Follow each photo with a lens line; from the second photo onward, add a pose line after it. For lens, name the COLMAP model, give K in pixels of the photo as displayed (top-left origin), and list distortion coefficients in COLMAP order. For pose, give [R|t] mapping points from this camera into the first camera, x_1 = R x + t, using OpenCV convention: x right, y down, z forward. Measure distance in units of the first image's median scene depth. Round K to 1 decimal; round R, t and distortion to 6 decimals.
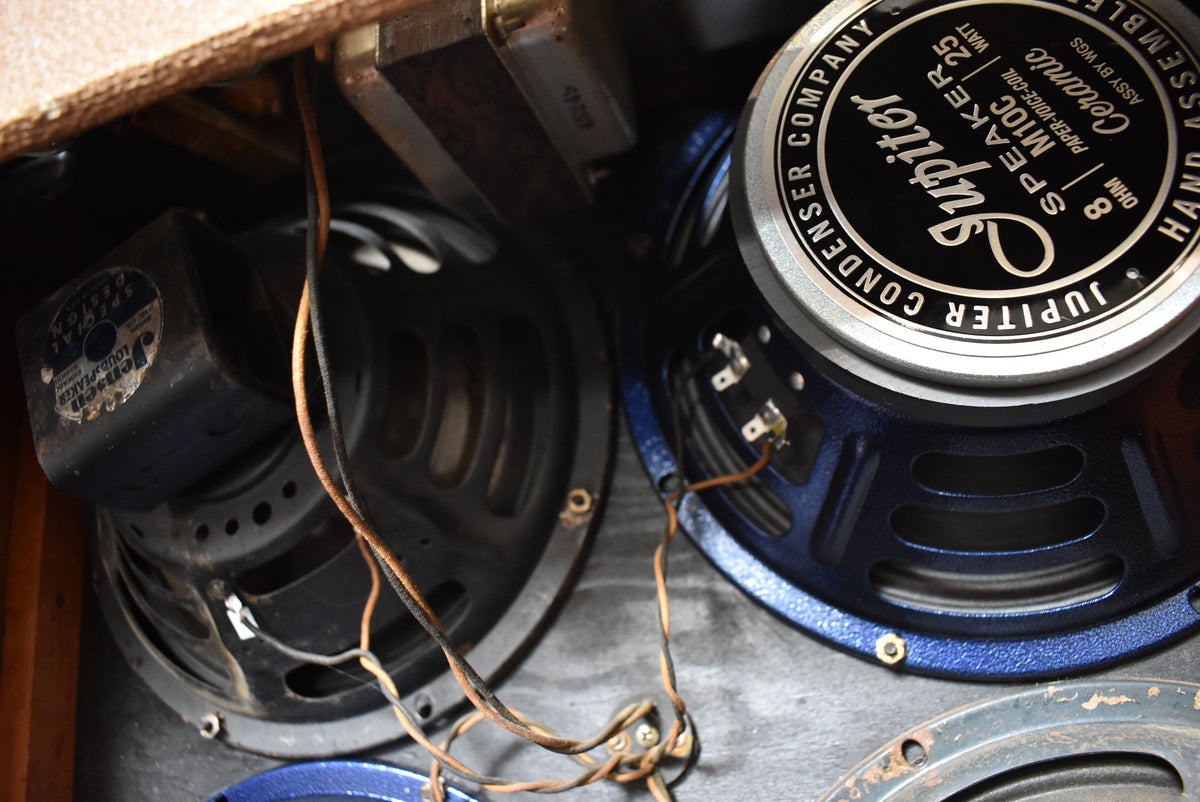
lens RADIAL K [[937.7, 0, 600.0], [0, 937.7, 401.0], [0, 0, 1]] dist [-0.106124, 0.007140]
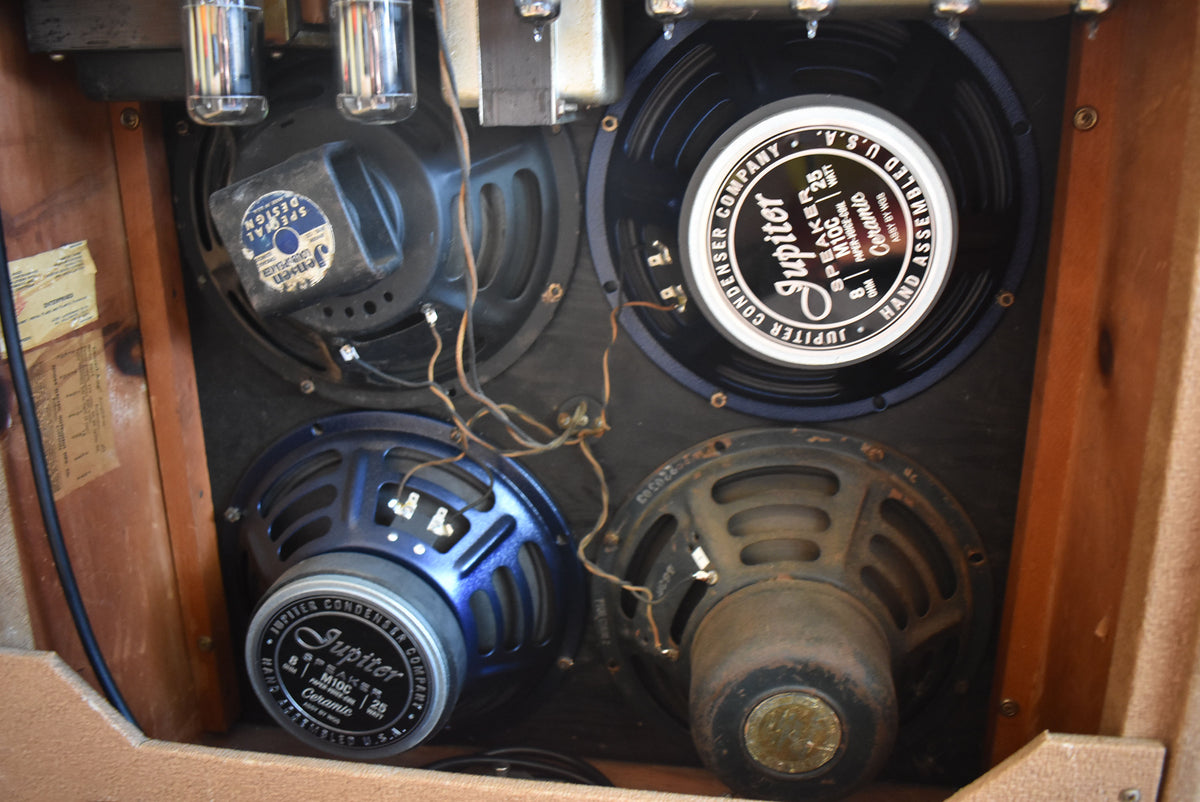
lens RADIAL K [[1078.3, 0, 600.0], [0, 1078.3, 401.0], [0, 0, 1]] dist [-0.093838, 0.013055]
pose [[0.981707, 0.033098, 0.187497, -0.418907], [-0.139266, 0.796333, 0.588607, -1.234879], [-0.129828, -0.603952, 0.786376, -0.878265]]
